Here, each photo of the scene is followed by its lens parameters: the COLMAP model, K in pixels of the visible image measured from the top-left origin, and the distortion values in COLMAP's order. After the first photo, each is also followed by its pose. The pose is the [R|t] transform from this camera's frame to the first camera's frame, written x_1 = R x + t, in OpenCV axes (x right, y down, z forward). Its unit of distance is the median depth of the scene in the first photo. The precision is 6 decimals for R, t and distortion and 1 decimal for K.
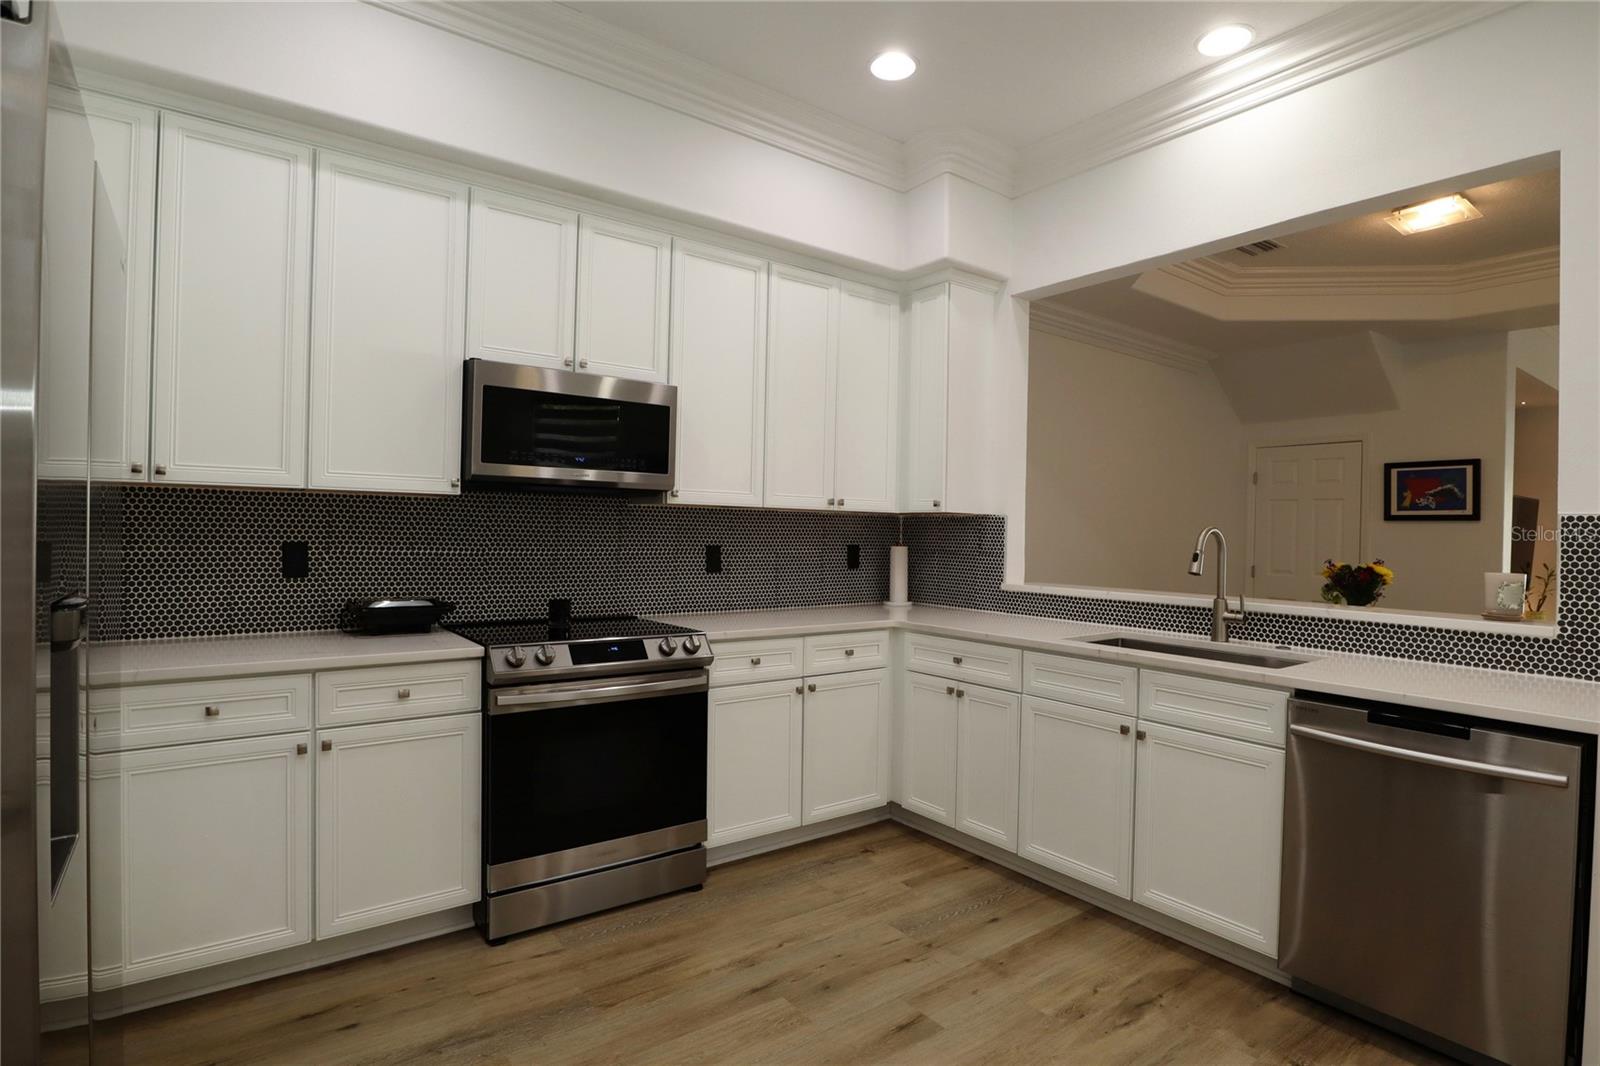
lens RADIAL K [[808.2, 0, 796.5], [0, 808.2, 544.9], [0, 0, 1]] dist [-0.043403, 0.017178]
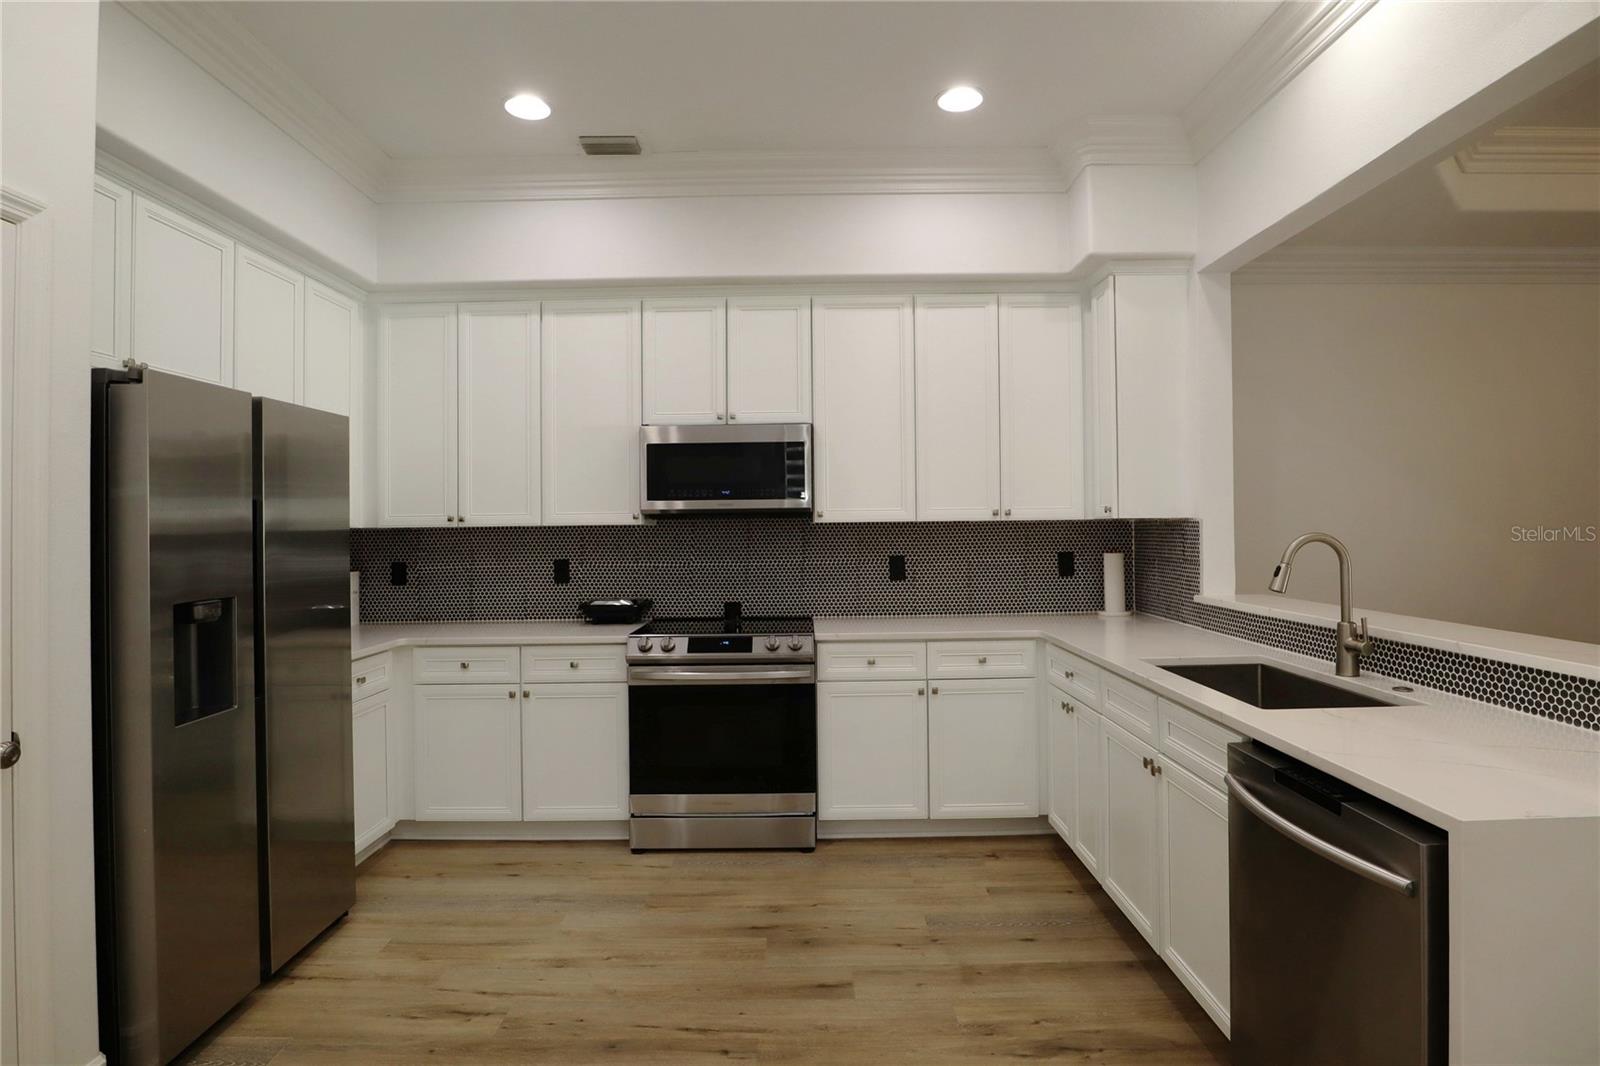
lens RADIAL K [[810.3, 0, 807.6], [0, 810.3, 529.2], [0, 0, 1]] dist [-0.045007, 0.017761]
pose [[0.814096, -0.025845, -0.580155, 0.555435], [0.017154, 0.999643, -0.020461, -0.018855], [0.580477, 0.006705, 0.814249, 0.033030]]
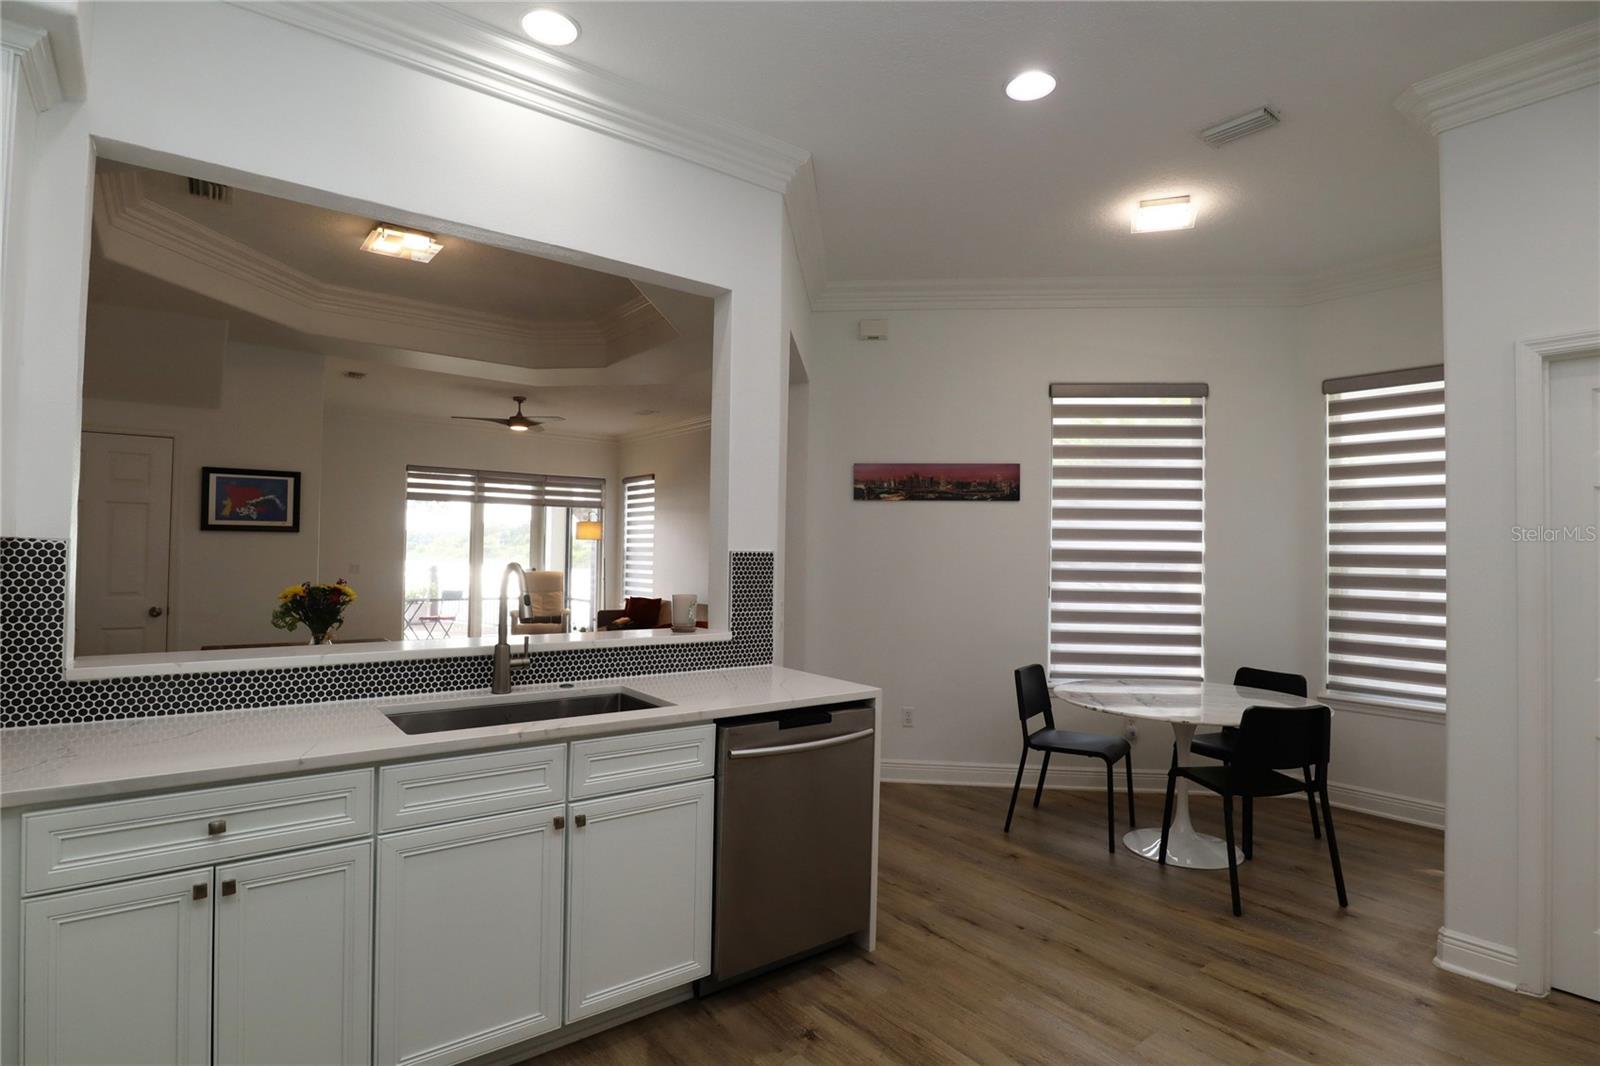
lens RADIAL K [[808.2, 0, 796.5], [0, 808.2, 544.9], [0, 0, 1]] dist [-0.043403, 0.017178]
pose [[-0.016875, -0.014215, 0.999757, -0.362864], [0.001070, 0.999898, 0.014235, -0.054677], [-0.999857, 0.001310, -0.016859, 0.709966]]
